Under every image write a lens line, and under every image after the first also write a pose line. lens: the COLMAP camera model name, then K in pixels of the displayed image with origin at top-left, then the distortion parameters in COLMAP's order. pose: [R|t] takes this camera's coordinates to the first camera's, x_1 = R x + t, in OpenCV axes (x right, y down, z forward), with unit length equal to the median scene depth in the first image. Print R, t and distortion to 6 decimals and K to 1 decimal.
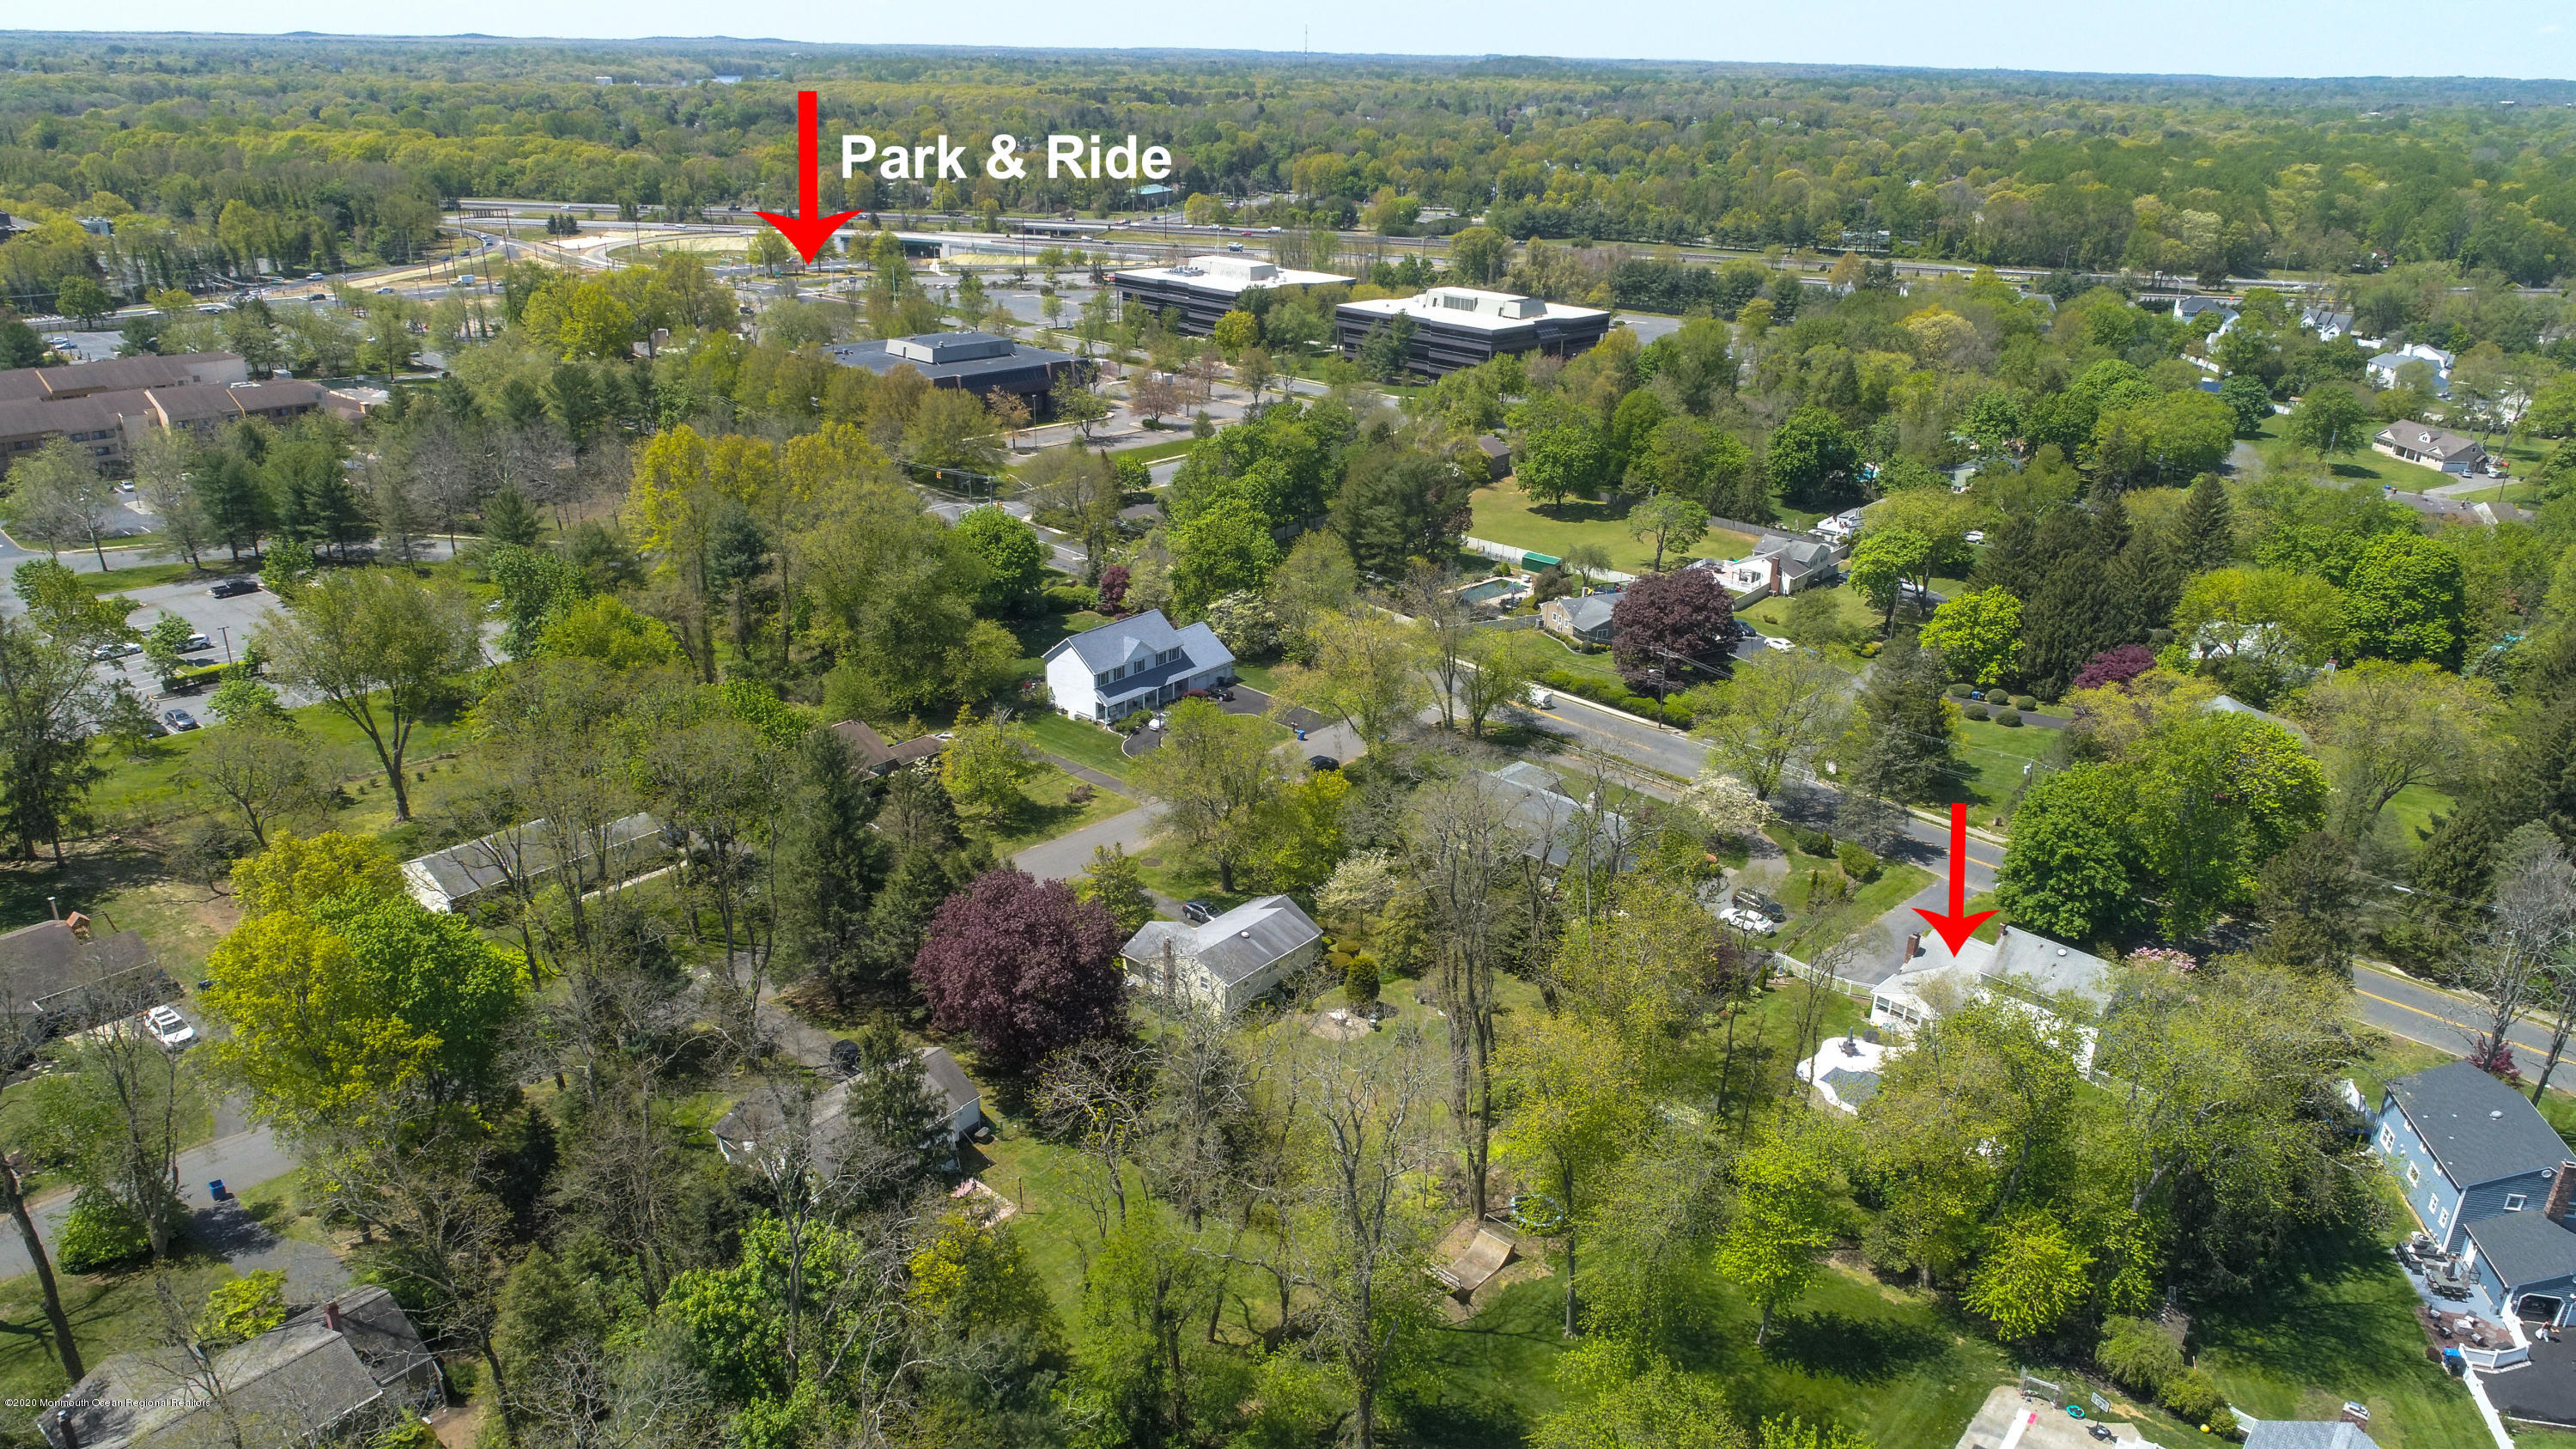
lens RADIAL K [[1711.7, 0, 1290.0], [0, 1711.7, 743.5], [0, 0, 1]] dist [-0.001476, -0.002360]
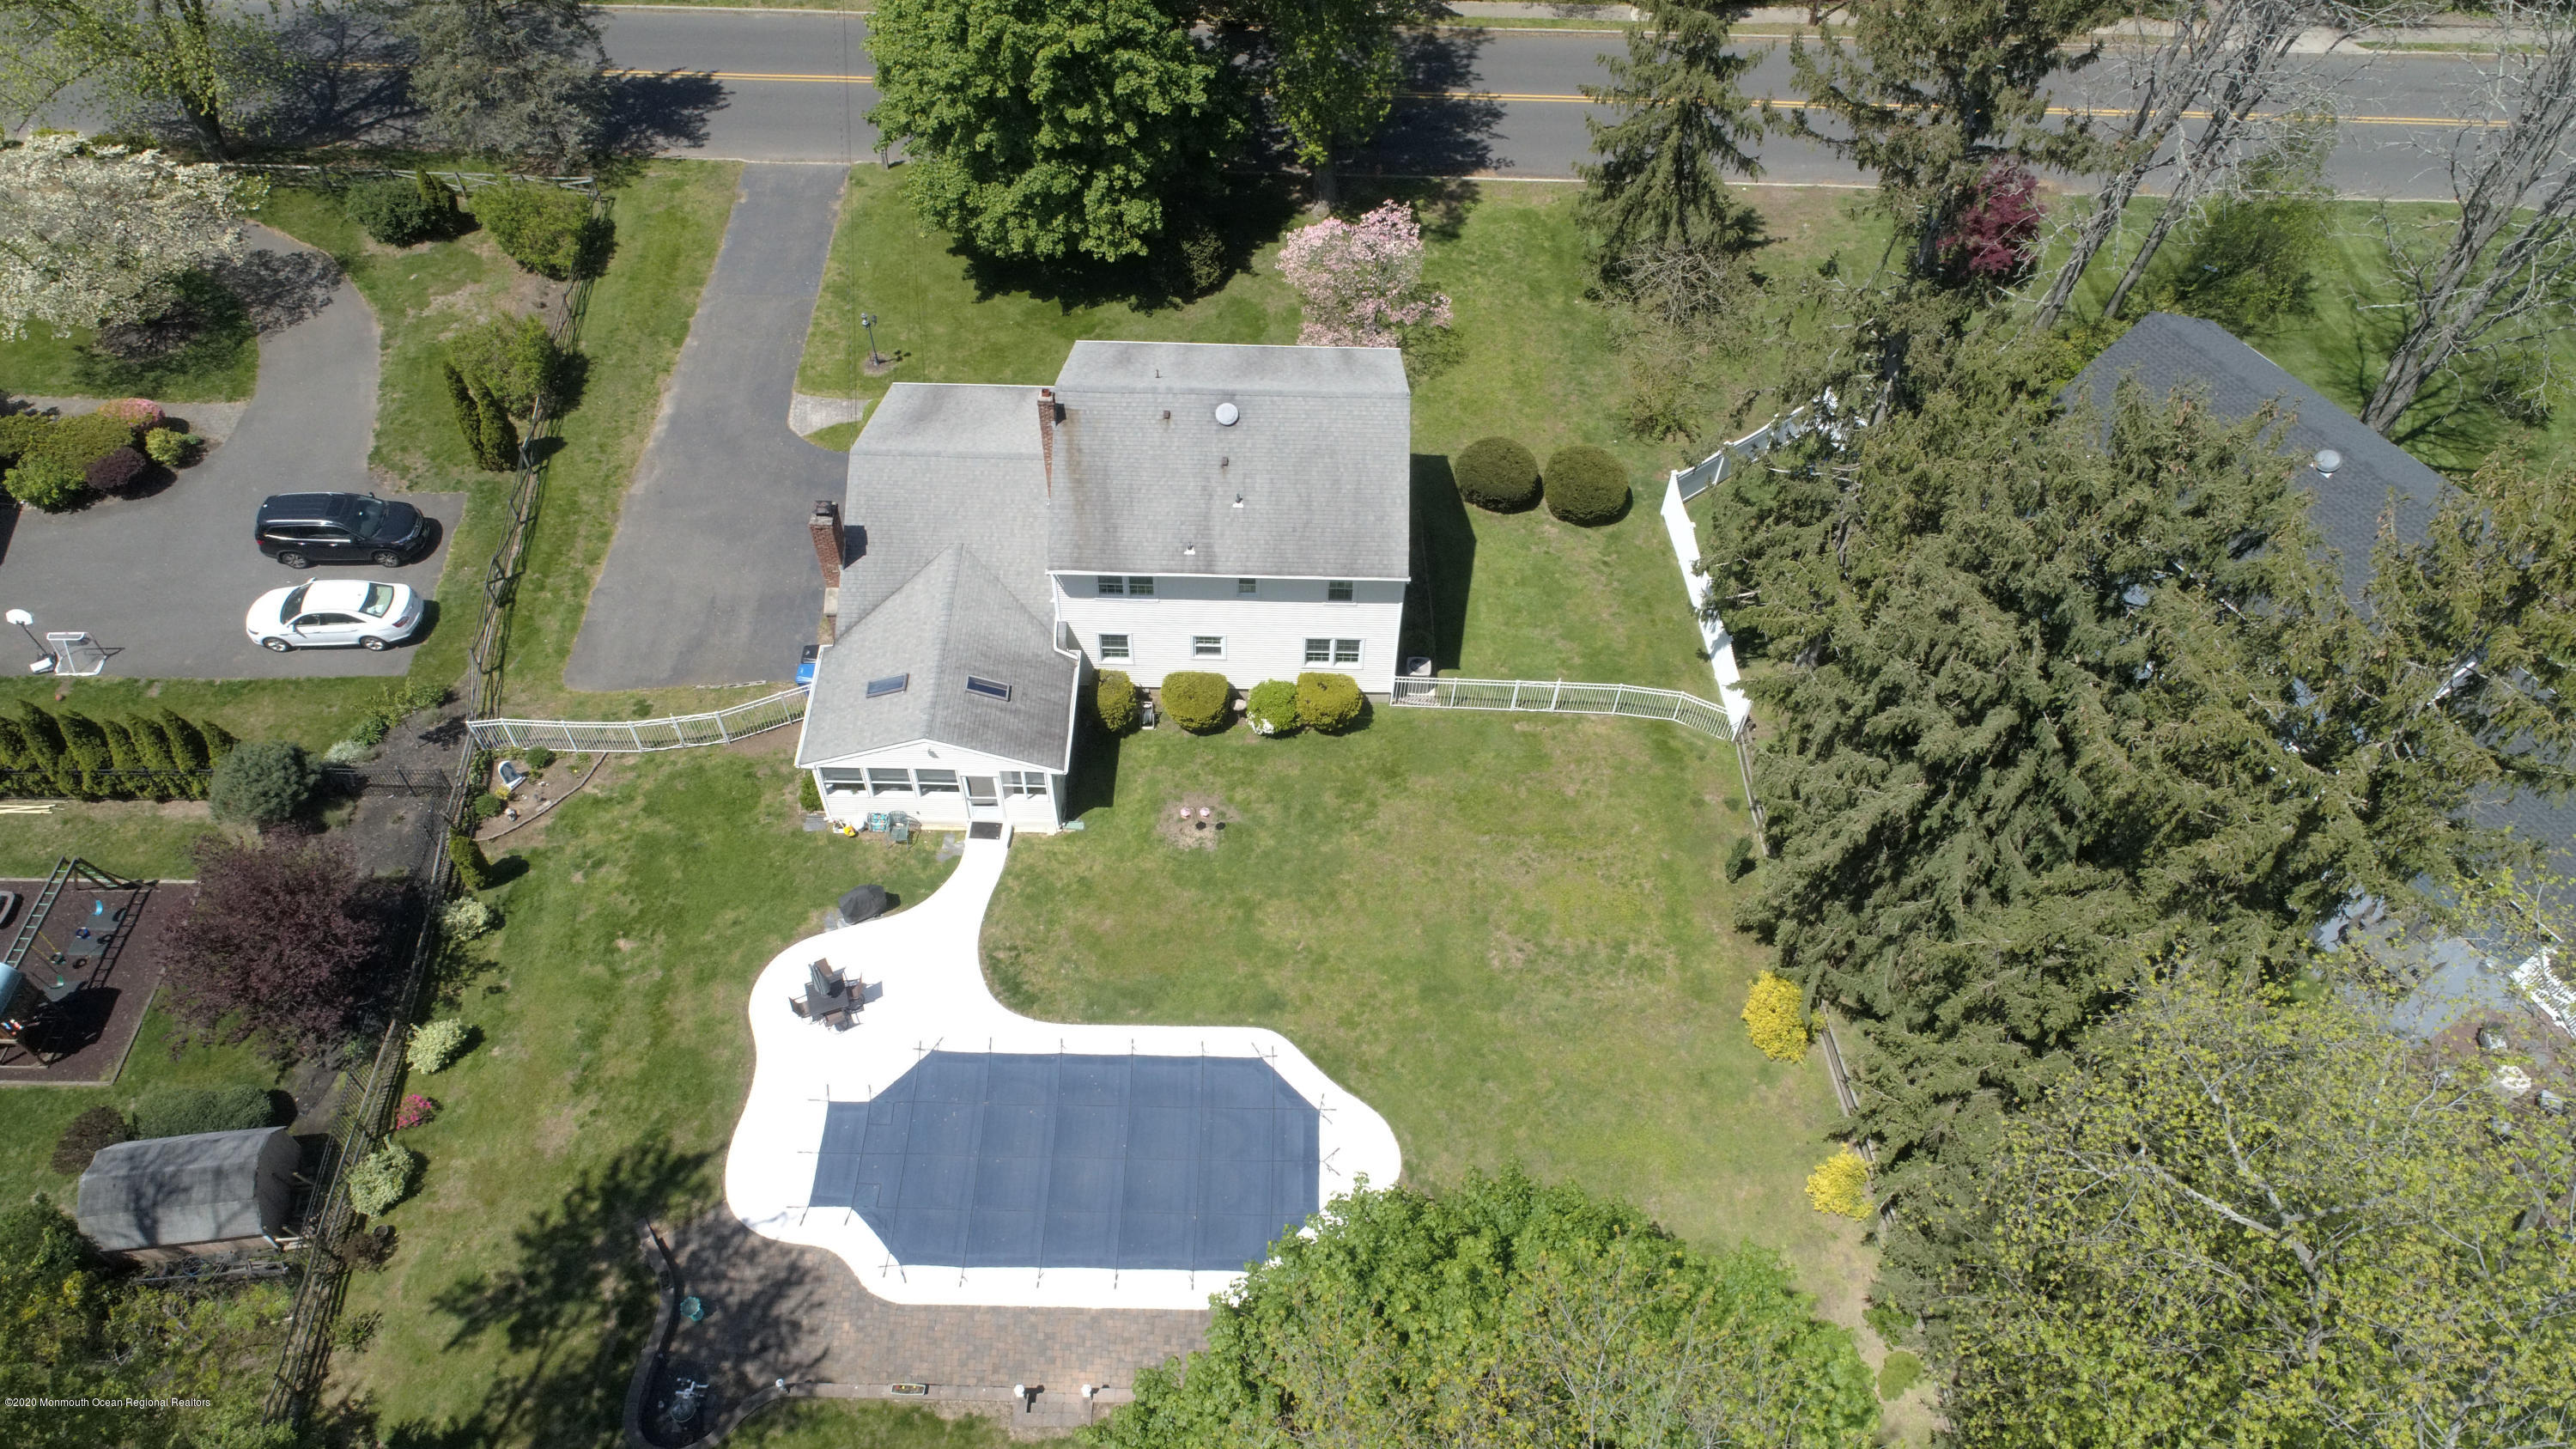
lens RADIAL K [[1711.7, 0, 1290.0], [0, 1711.7, 743.5], [0, 0, 1]] dist [-0.001476, -0.002360]
pose [[0.715225, -0.561483, 0.416162, 0.250301], [0.259311, 0.766149, 0.588025, -0.022391], [-0.649008, -0.312655, 0.693567, 0.653981]]
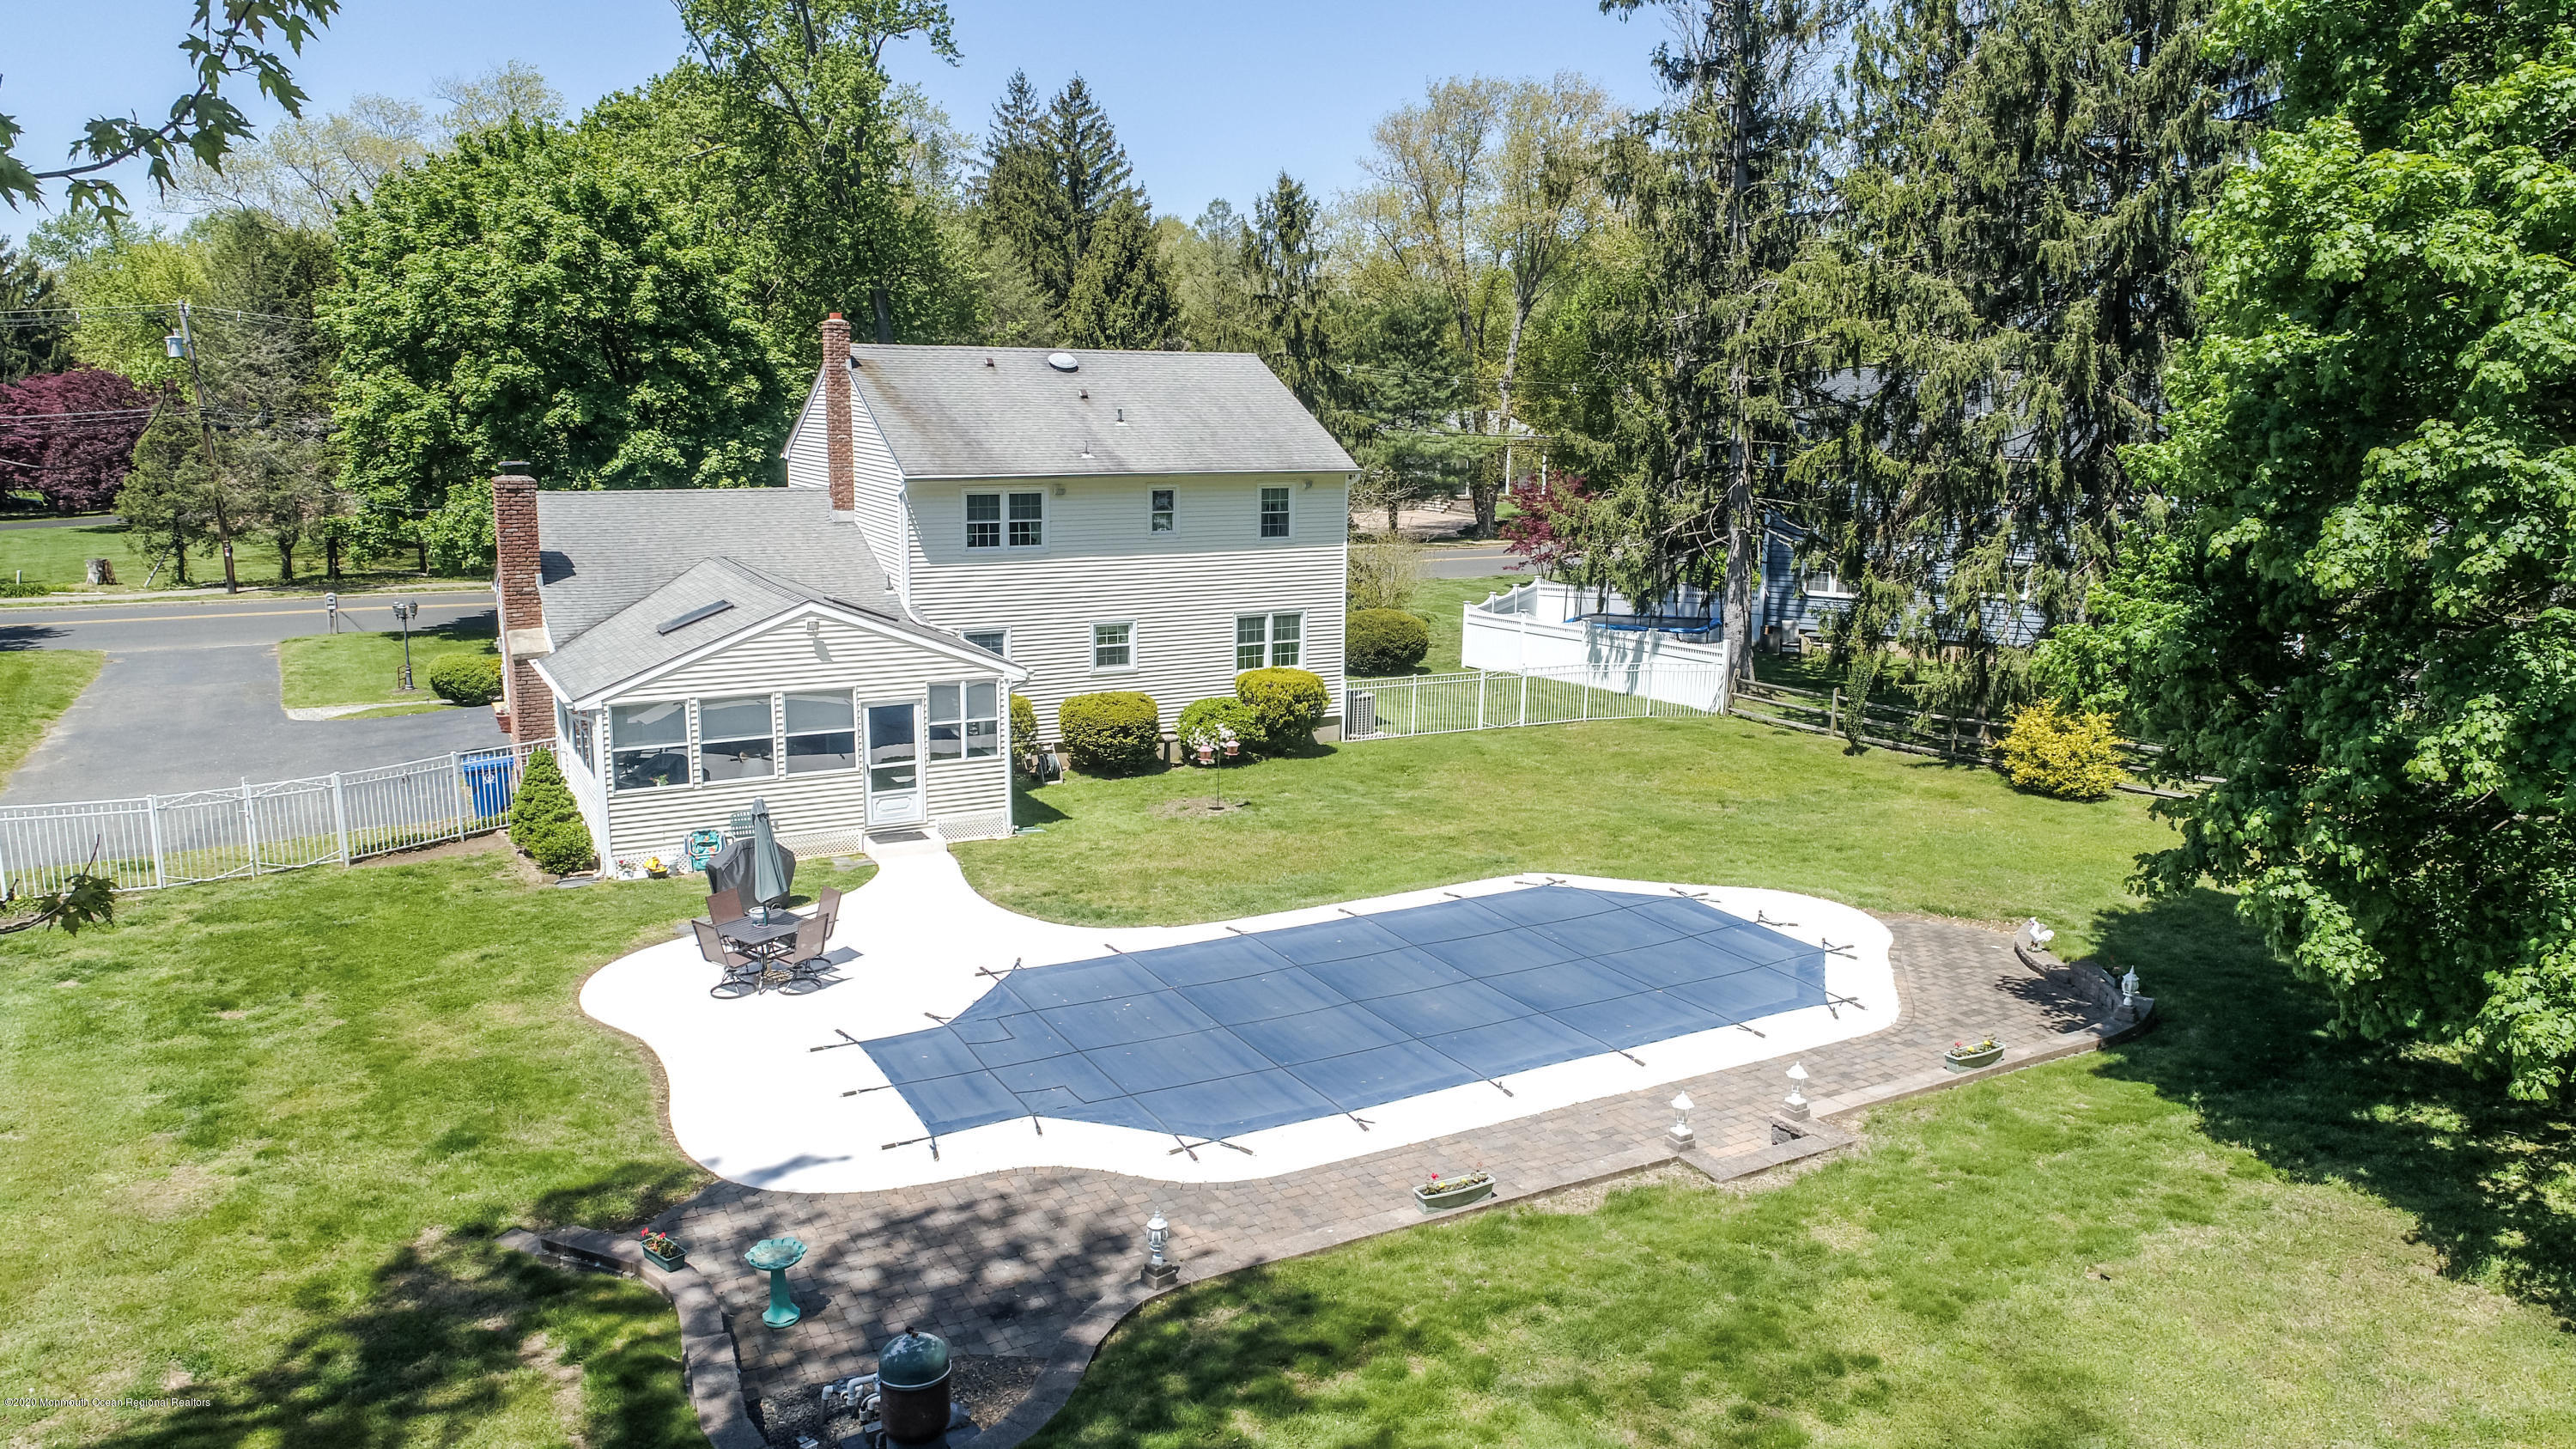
lens RADIAL K [[1718.9, 0, 1288.0], [0, 1718.9, 724.5], [0, 0, 1]] dist [-0.006687, -0.003717]
pose [[0.271103, -0.203784, 0.940731, 0.175596], [0.361066, 0.927496, 0.096863, 0.143170], [-0.892264, 0.313406, 0.325026, 0.800565]]
